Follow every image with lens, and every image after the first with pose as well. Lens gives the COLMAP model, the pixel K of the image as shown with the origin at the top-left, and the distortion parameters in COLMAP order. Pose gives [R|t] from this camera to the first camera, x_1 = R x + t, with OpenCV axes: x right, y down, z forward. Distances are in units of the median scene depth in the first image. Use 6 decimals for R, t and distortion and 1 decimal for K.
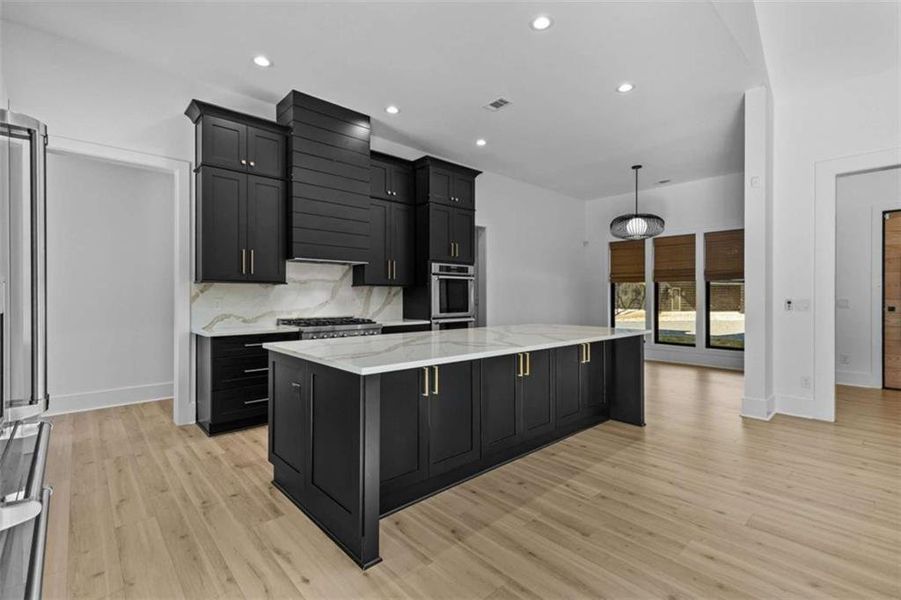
lens RADIAL K [[412.3, 0, 453.4], [0, 412.3, 300.2], [0, 0, 1]] dist [-0.002813, -0.001450]
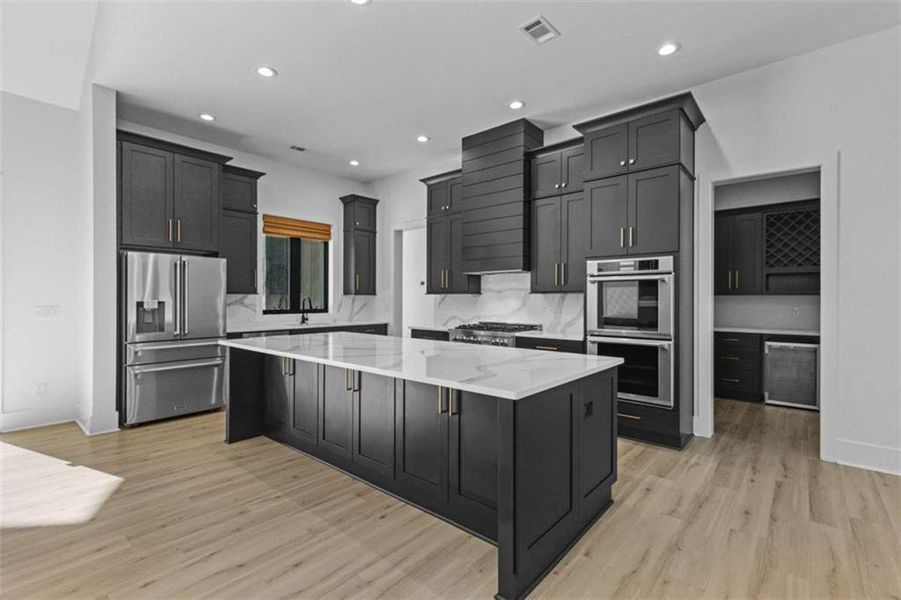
lens RADIAL K [[412.3, 0, 447.8], [0, 412.3, 294.5], [0, 0, 1]] dist [-0.002813, -0.001450]
pose [[0.106290, -0.014641, -0.994227, 1.196567], [-0.018062, 0.999698, -0.016653, -0.021421], [0.994171, 0.019728, 0.105994, 1.184340]]
